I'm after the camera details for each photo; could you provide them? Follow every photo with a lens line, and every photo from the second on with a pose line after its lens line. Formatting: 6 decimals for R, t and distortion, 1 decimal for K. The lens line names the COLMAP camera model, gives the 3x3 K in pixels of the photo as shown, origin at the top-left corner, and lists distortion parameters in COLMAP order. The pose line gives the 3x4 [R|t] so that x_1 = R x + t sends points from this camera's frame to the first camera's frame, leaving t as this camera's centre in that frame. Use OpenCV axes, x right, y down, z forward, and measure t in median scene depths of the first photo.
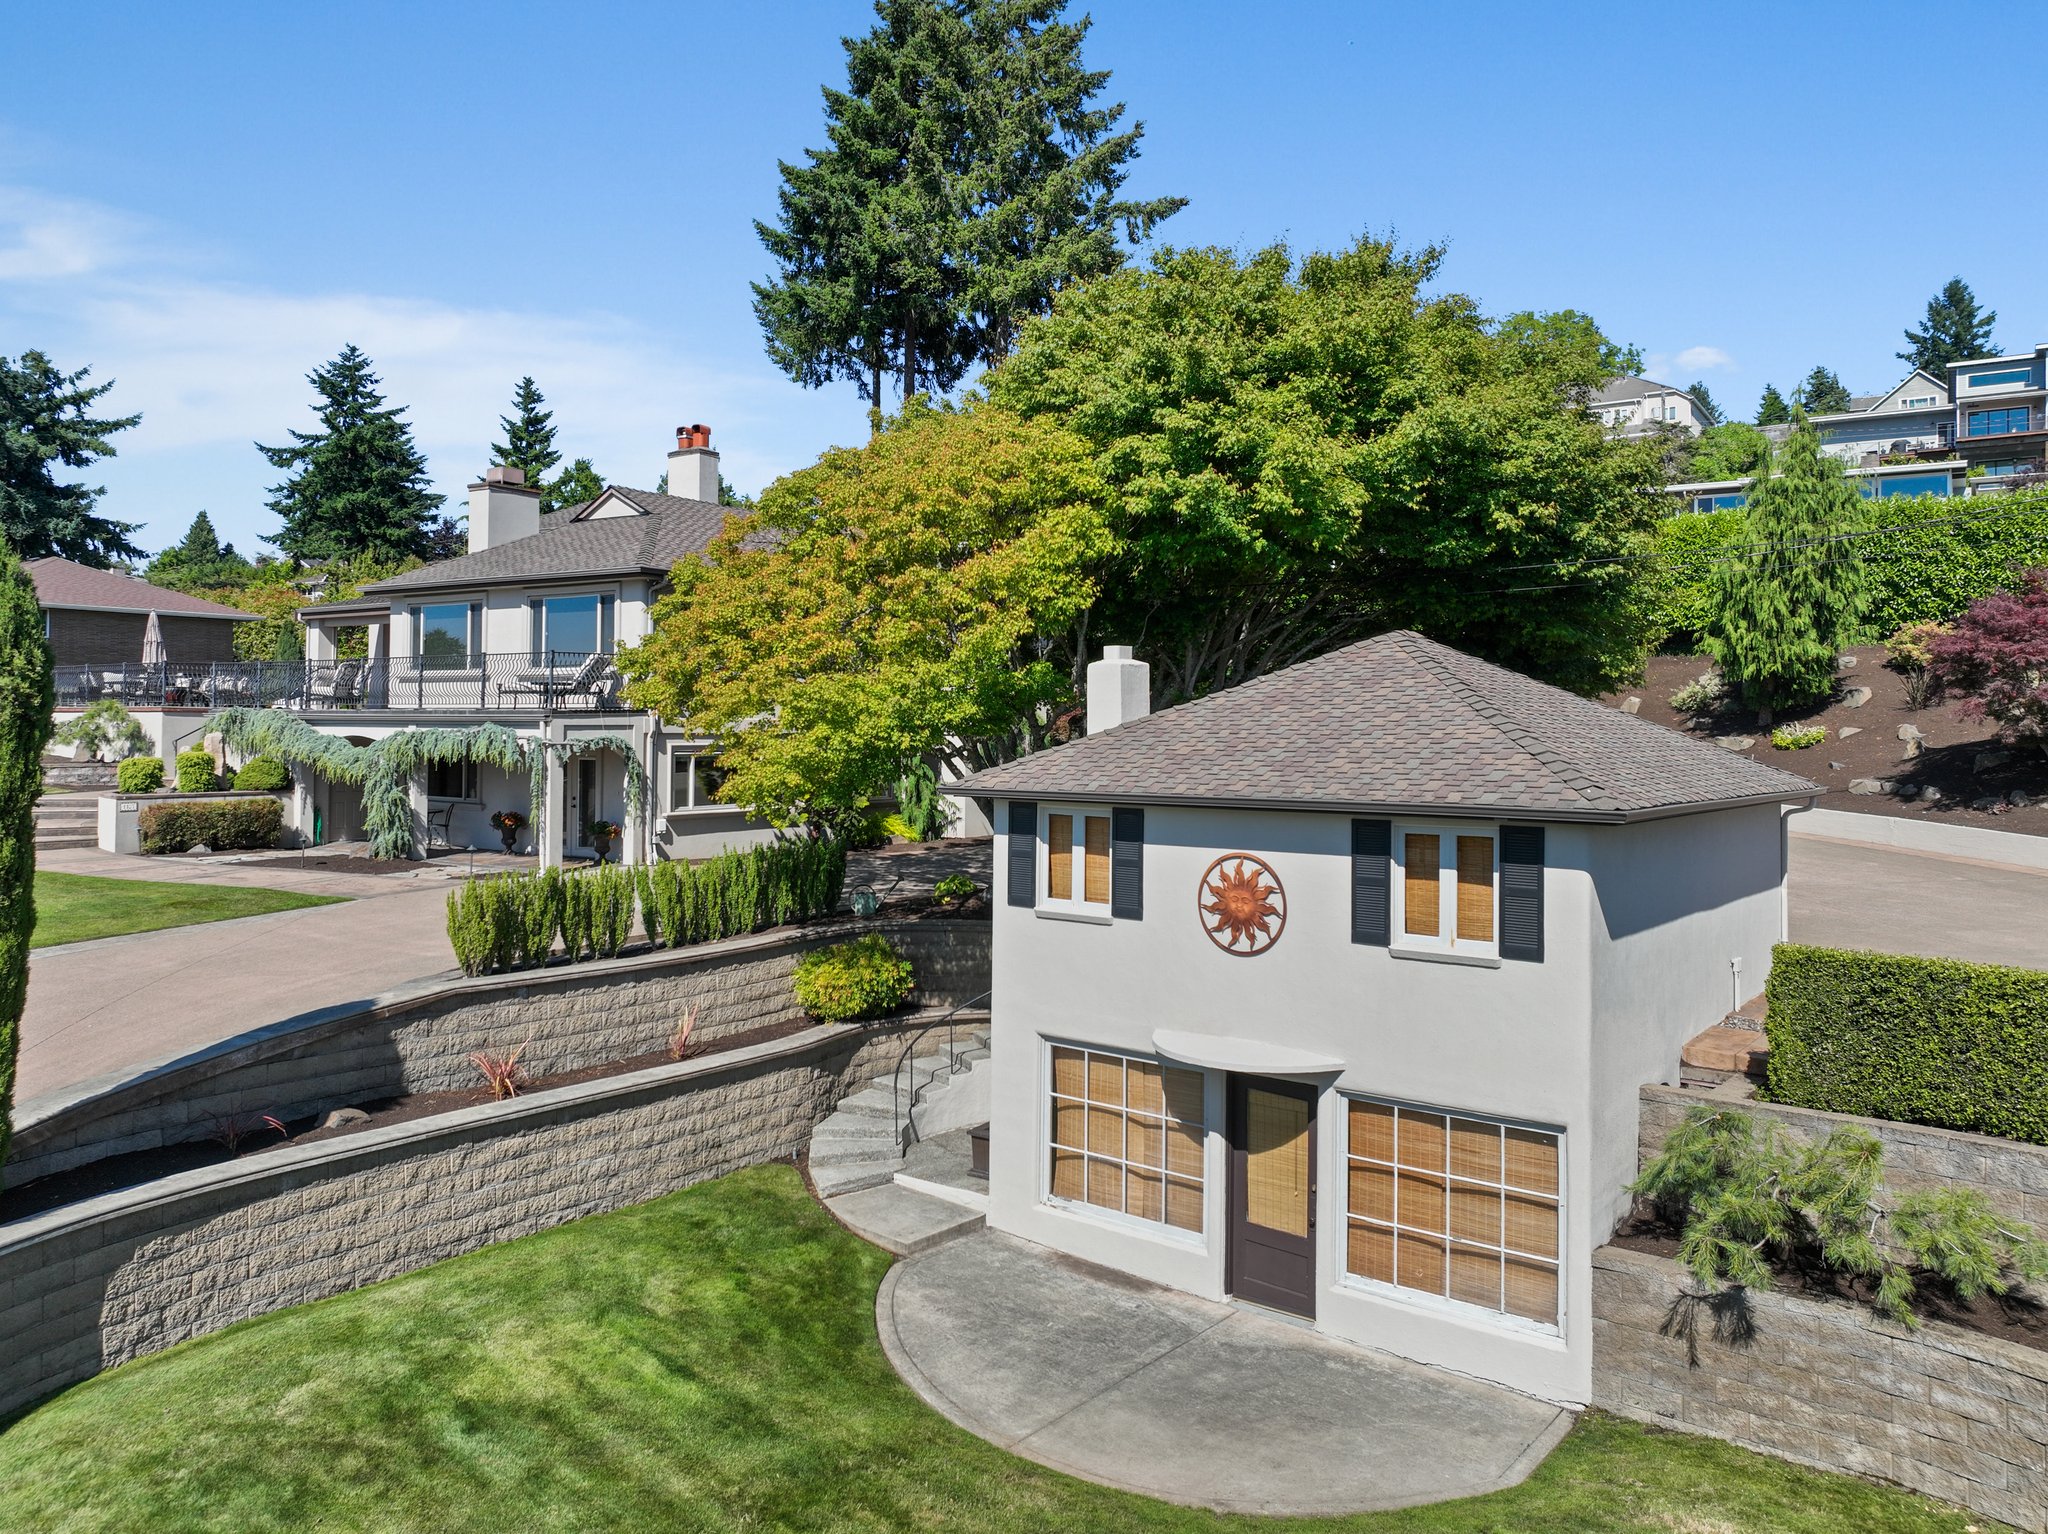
lens RADIAL K [[1464.5, 0, 1021.1], [0, 1464.5, 703.3], [0, 0, 1]] dist [0.008568, 0.003874]
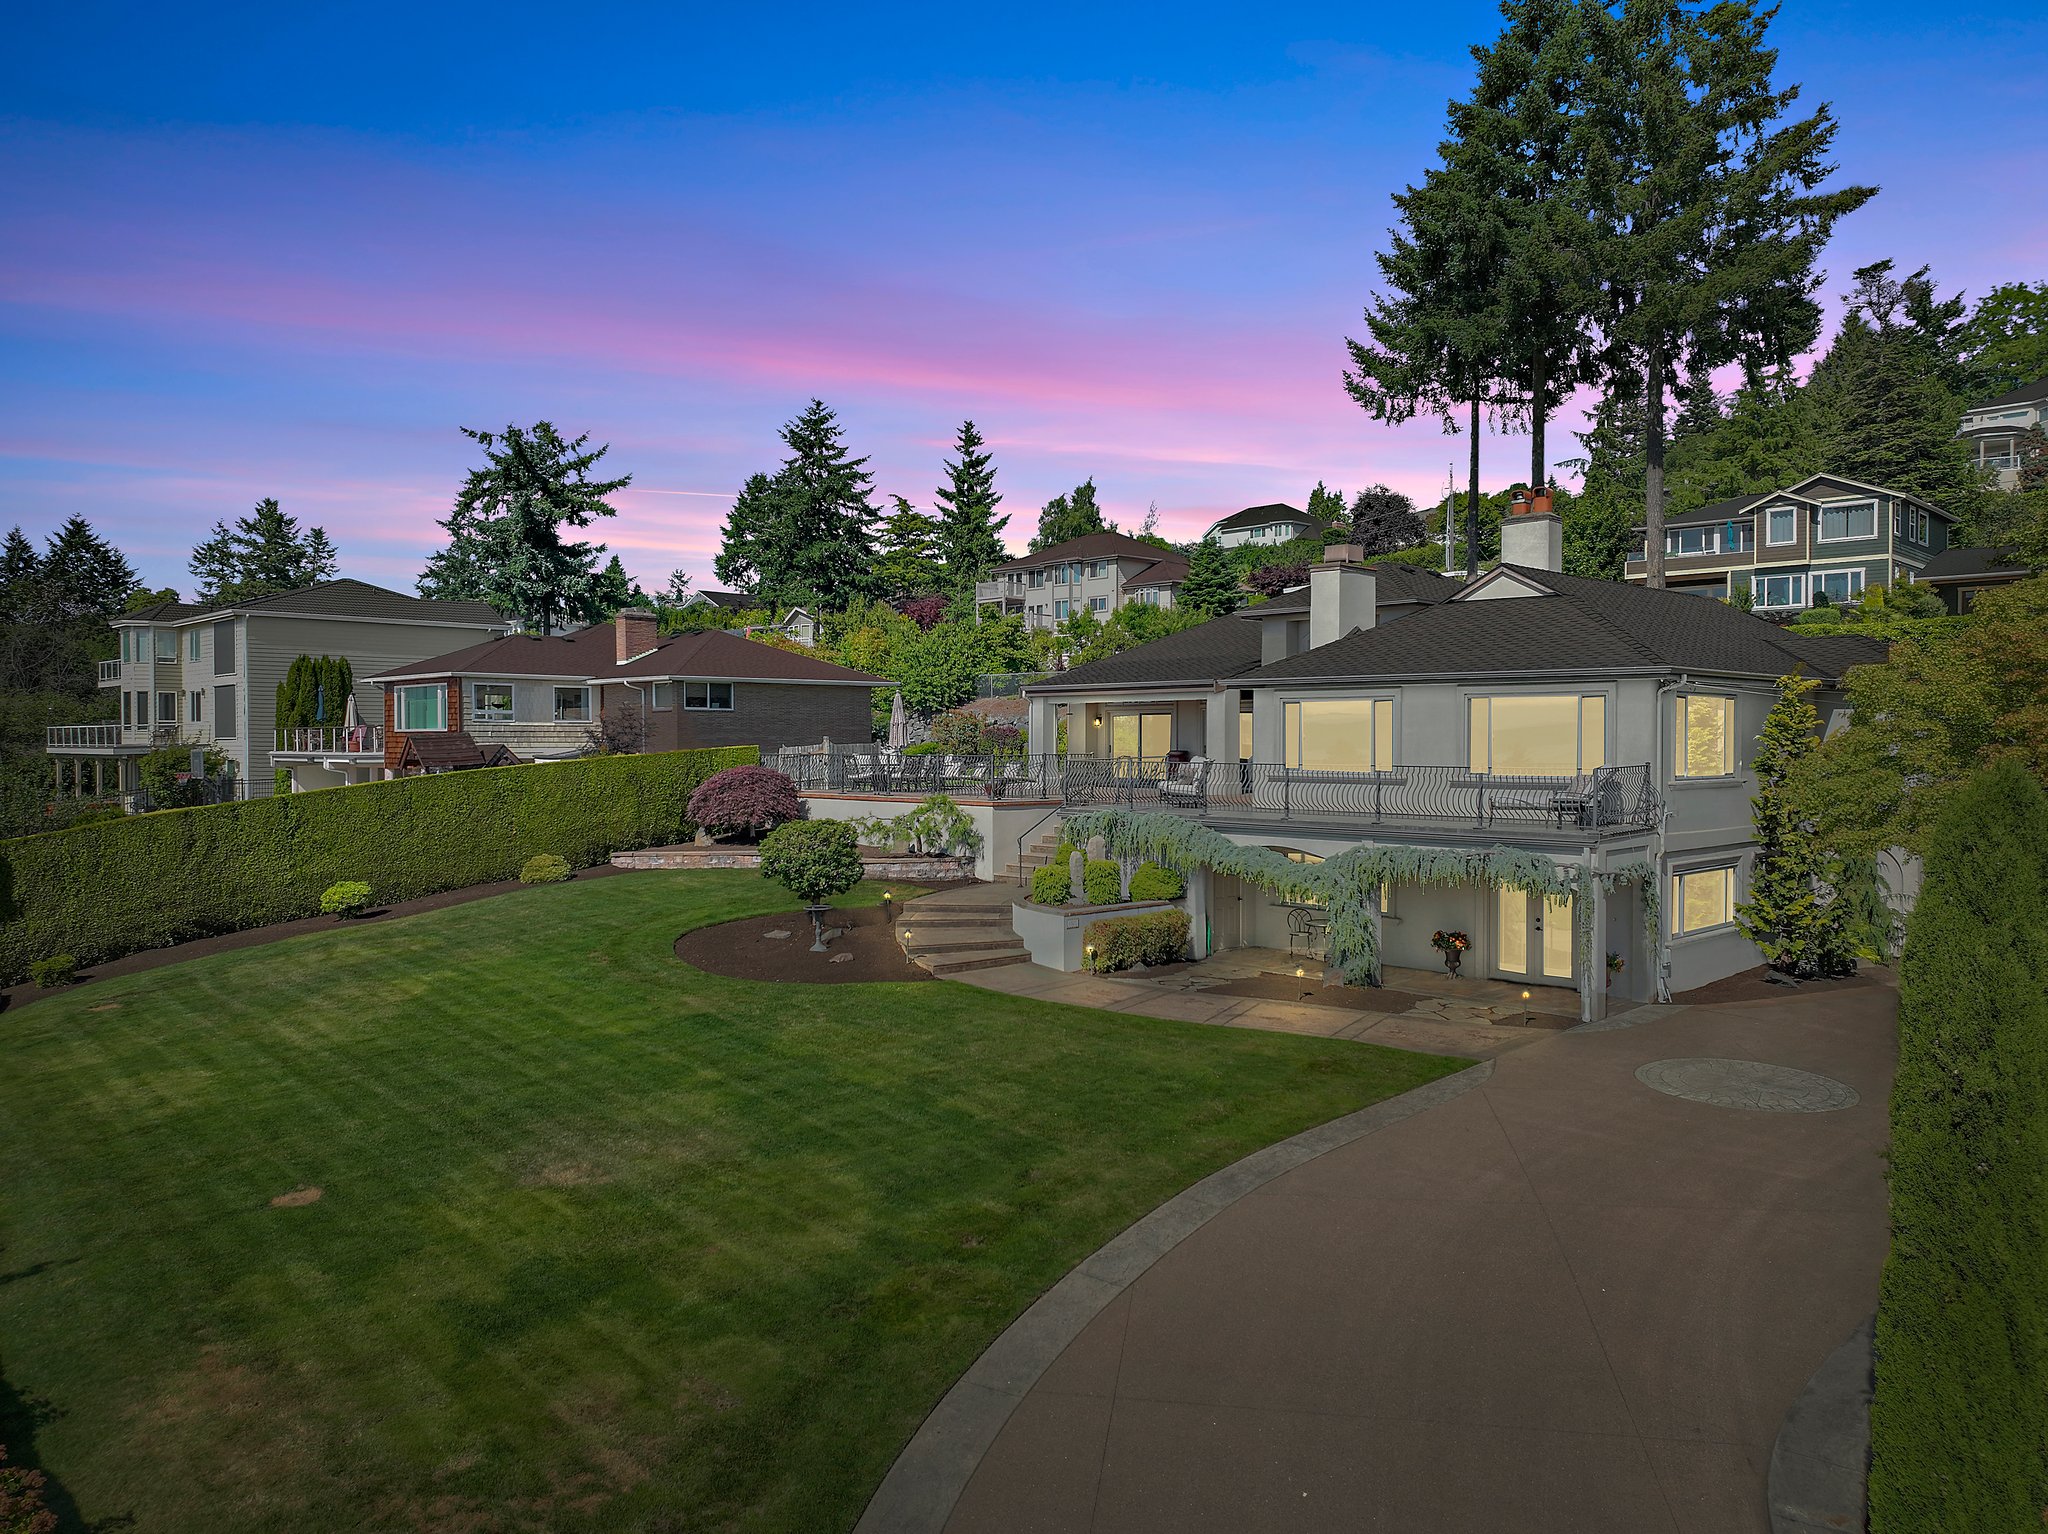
lens RADIAL K [[1439.6, 0, 1025.9], [0, 1439.6, 764.5], [0, 0, 1]] dist [0.002497, 0.009200]
pose [[0.979027, -0.003801, -0.203694, -0.426763], [0.010359, 0.999461, 0.031141, -0.060637], [0.203466, -0.032598, 0.978539, 0.070625]]
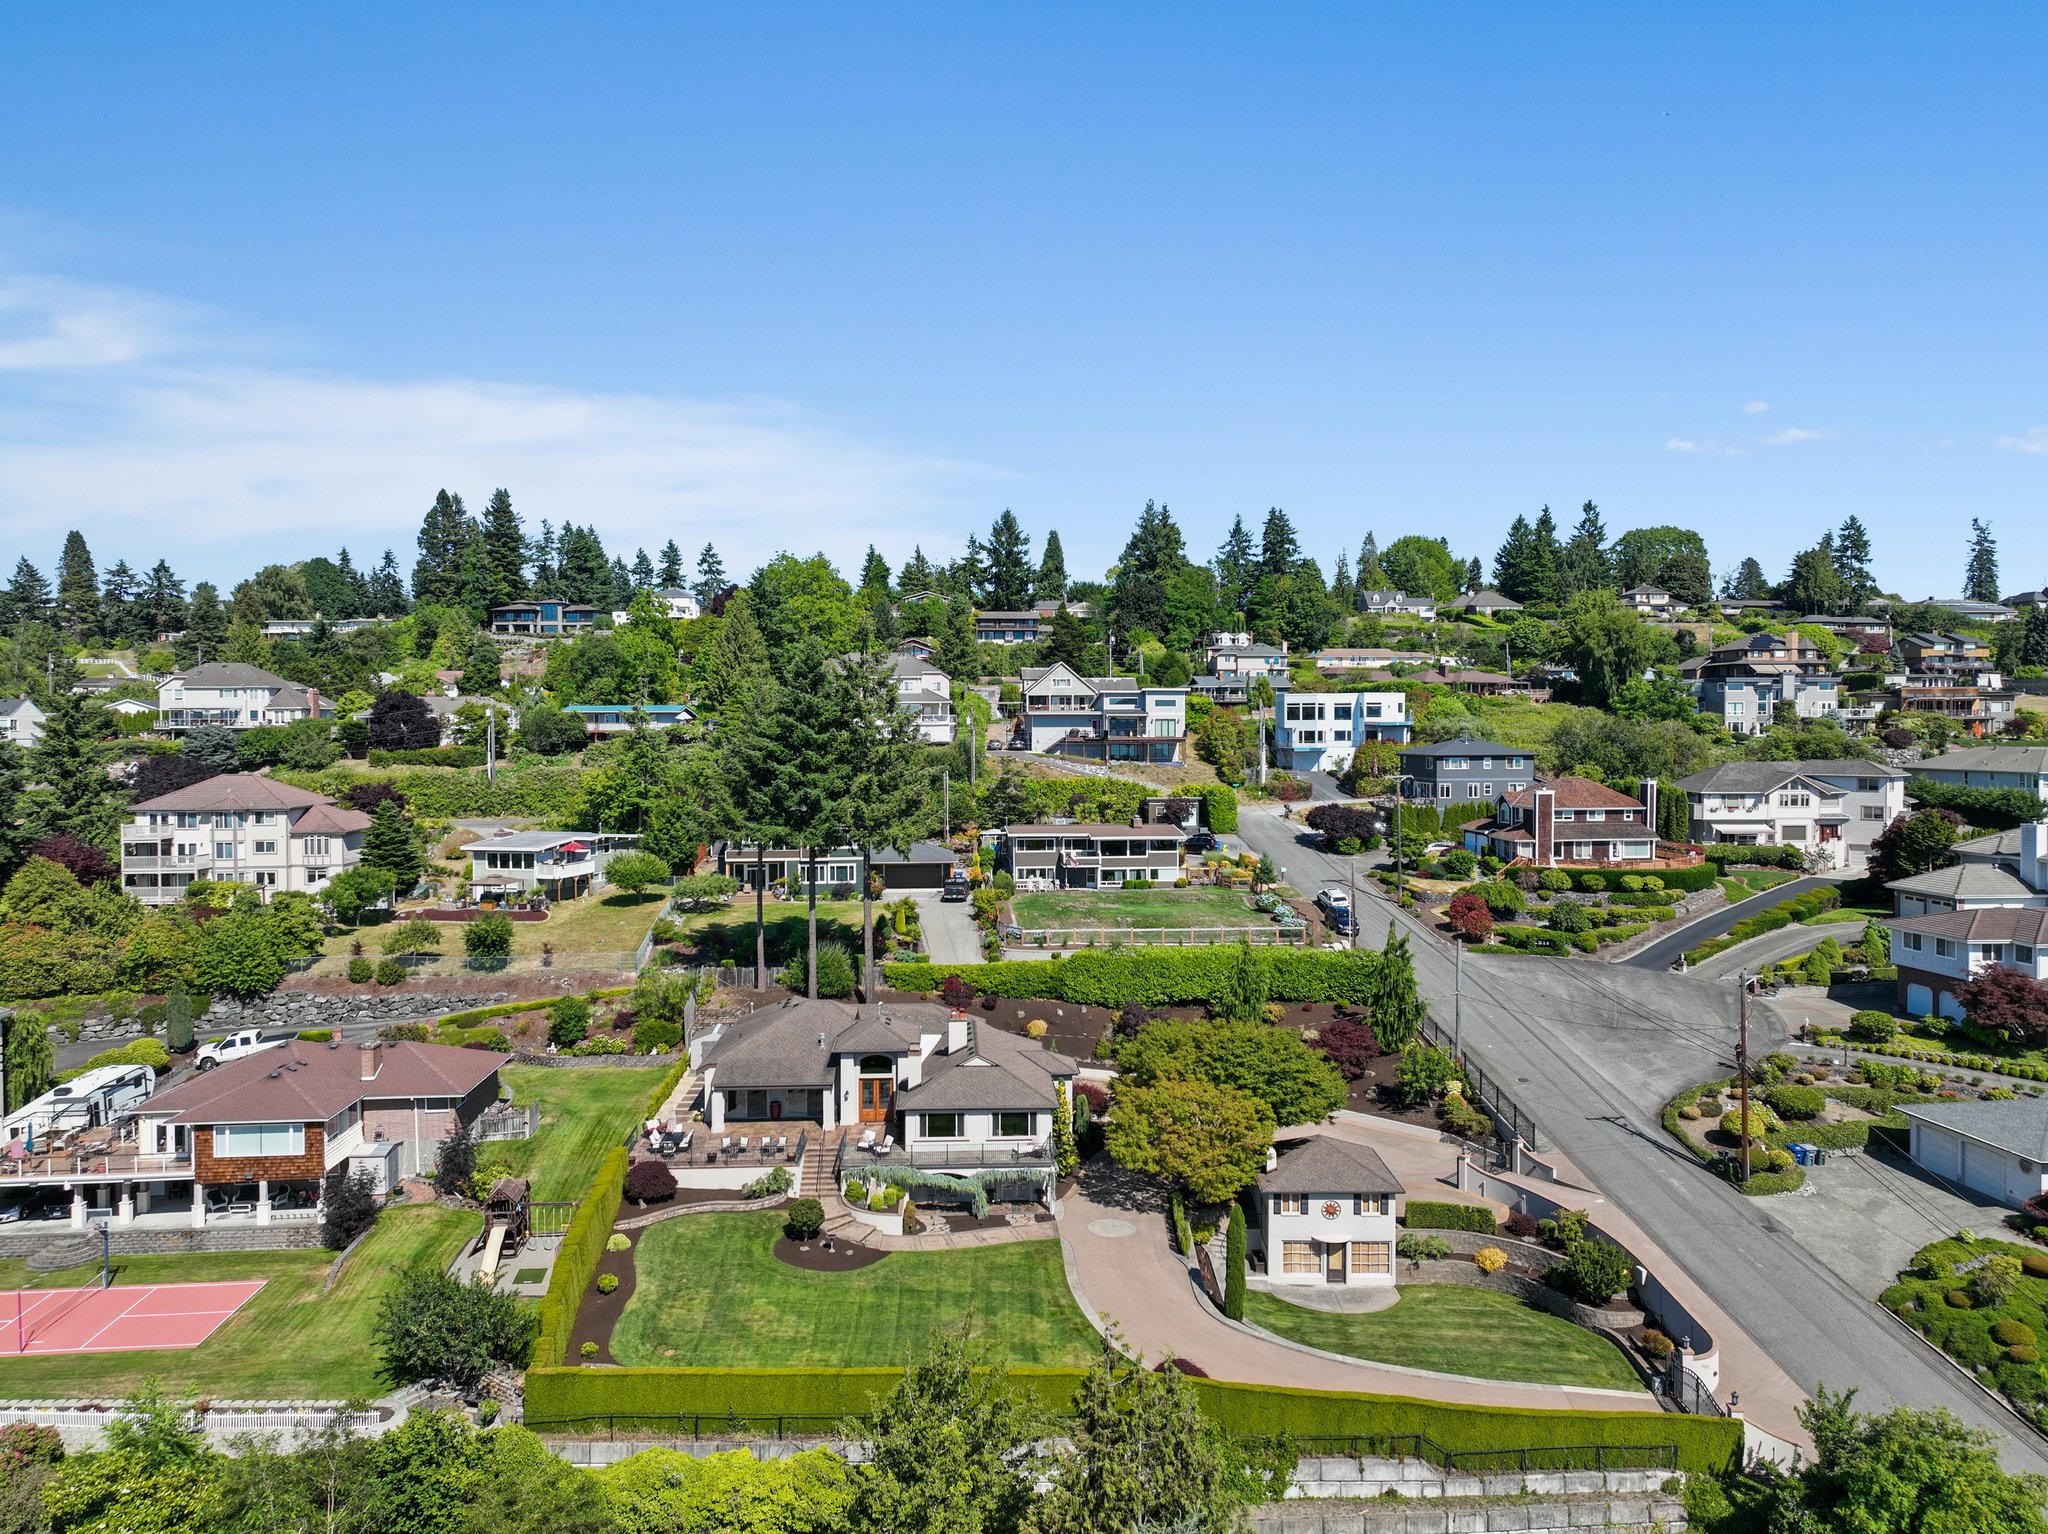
lens RADIAL K [[1442.2, 0, 1025.9], [0, 1442.2, 765.0], [0, 0, 1]] dist [0.002002, 0.009795]
pose [[0.789672, -0.024734, 0.613031, -2.000001], [-0.002044, 0.999075, 0.042942, -0.872253], [-0.613526, -0.035163, 0.788891, -1.227774]]
